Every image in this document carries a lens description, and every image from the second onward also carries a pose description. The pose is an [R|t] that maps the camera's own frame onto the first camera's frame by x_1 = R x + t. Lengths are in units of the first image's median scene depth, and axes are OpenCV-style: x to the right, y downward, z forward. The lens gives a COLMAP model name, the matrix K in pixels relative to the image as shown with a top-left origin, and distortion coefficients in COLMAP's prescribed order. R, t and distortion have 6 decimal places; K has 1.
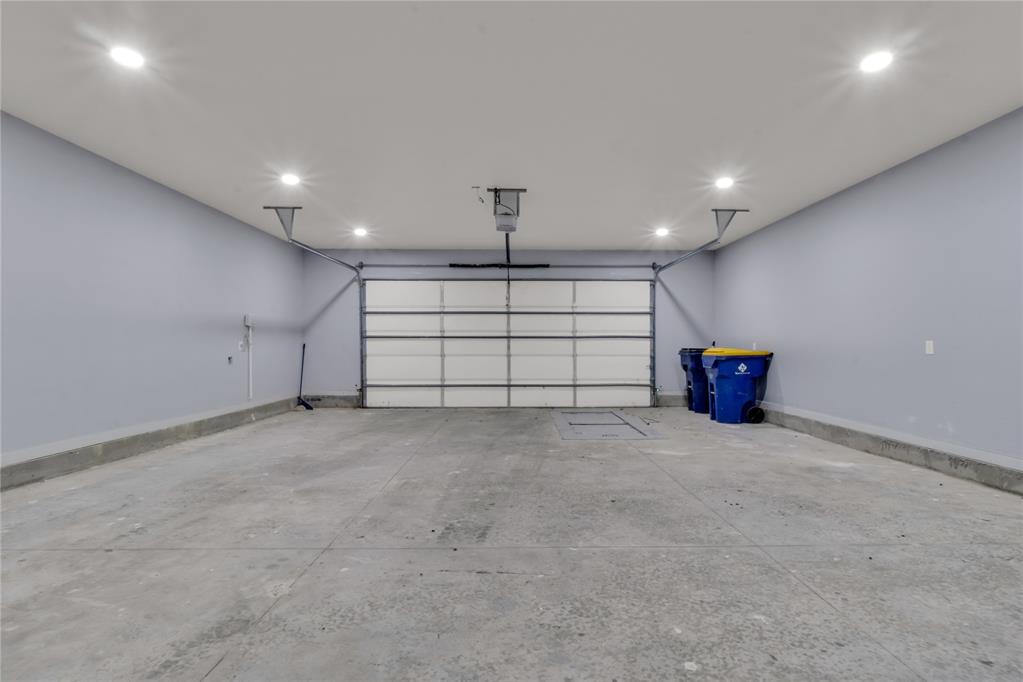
lens RADIAL K [[477.5, 0, 513.8], [0, 477.5, 340.6], [0, 0, 1]] dist [0.001002, 0.001212]
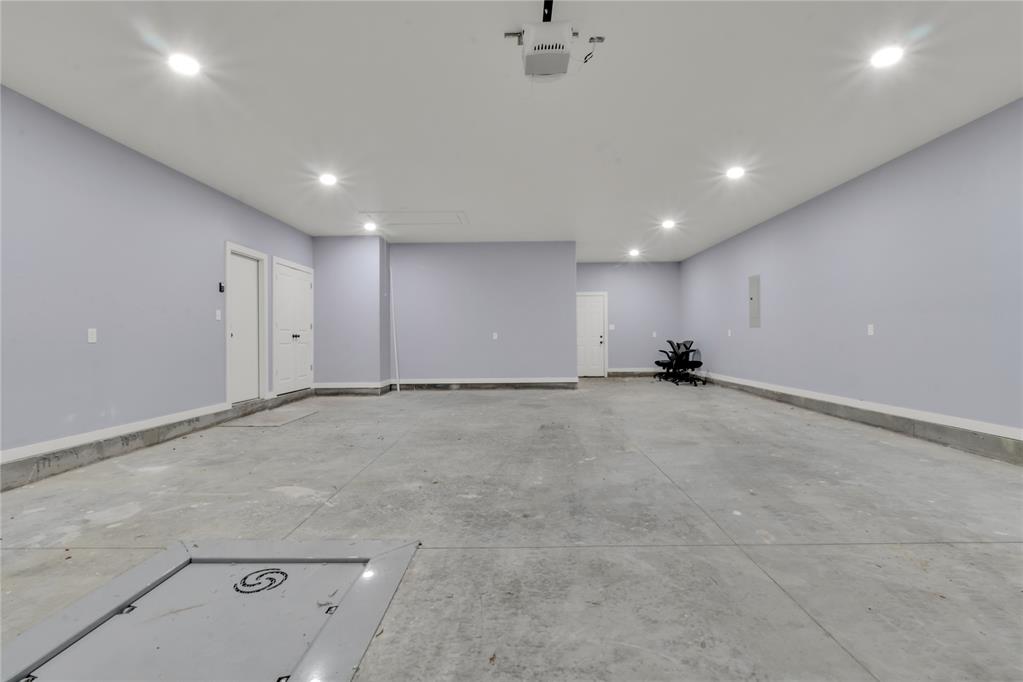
lens RADIAL K [[477.5, 0, 513.8], [0, 477.5, 340.6], [0, 0, 1]] dist [0.001002, 0.001212]
pose [[-0.999848, 0.008632, 0.015149, 0.014964], [0.008547, 0.999948, -0.005645, 0.037371], [-0.015197, -0.005515, -0.999869, 1.954445]]
